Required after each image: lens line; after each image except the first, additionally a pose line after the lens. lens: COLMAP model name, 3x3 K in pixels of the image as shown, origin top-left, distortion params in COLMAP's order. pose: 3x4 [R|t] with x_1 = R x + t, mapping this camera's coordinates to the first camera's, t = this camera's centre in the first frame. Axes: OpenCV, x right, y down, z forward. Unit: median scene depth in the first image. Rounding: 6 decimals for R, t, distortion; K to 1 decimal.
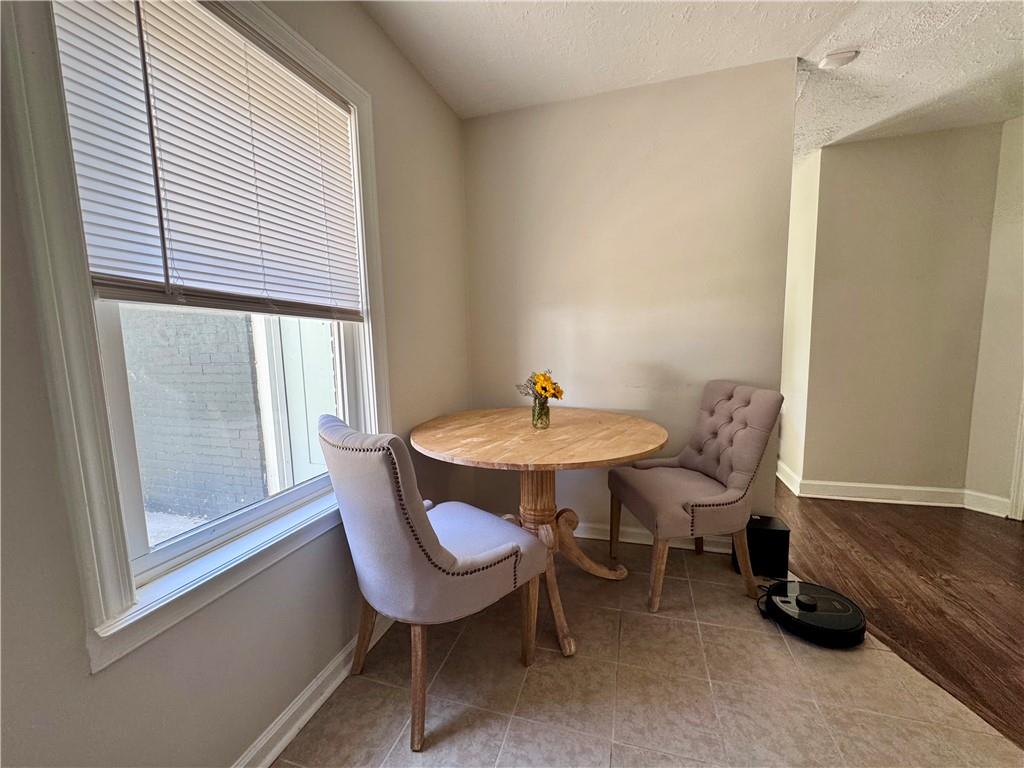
lens RADIAL K [[413.1, 0, 513.4], [0, 413.1, 379.9], [0, 0, 1]] dist [-0.000207, -0.000189]
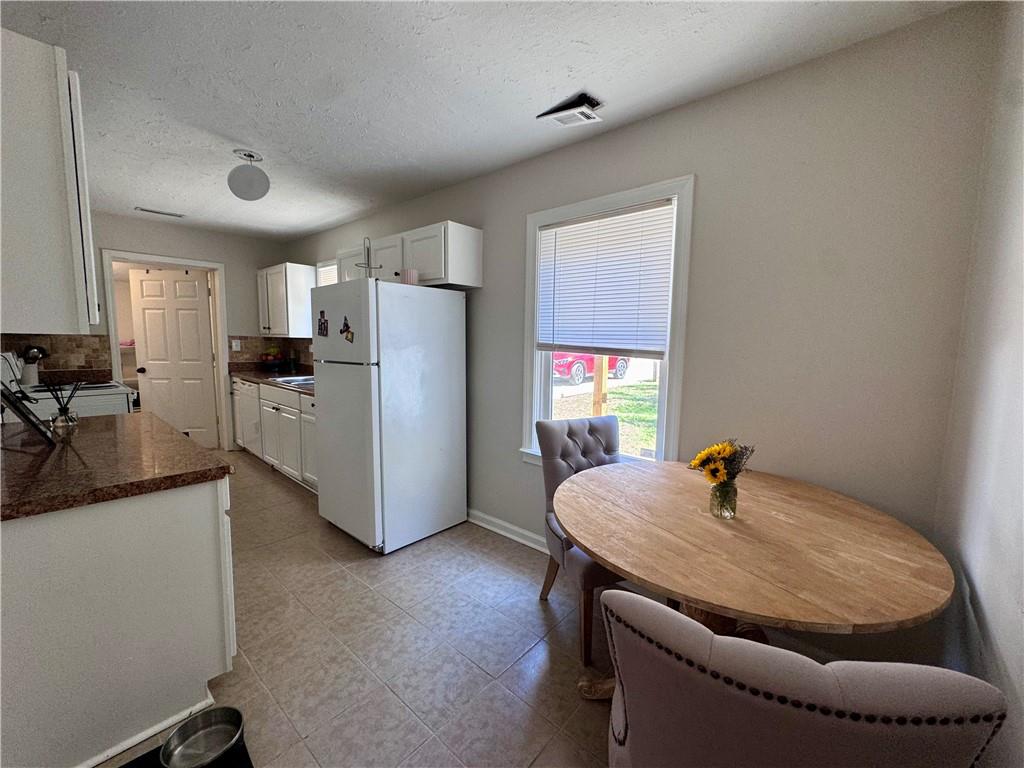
lens RADIAL K [[413.1, 0, 513.1], [0, 413.1, 384.5], [0, 0, 1]] dist [-0.000207, -0.000189]
pose [[-0.411637, 0.120417, -0.903357, 1.324936], [-0.101470, 0.979013, 0.176739, -0.322378], [0.905681, 0.164416, -0.390779, 1.420284]]
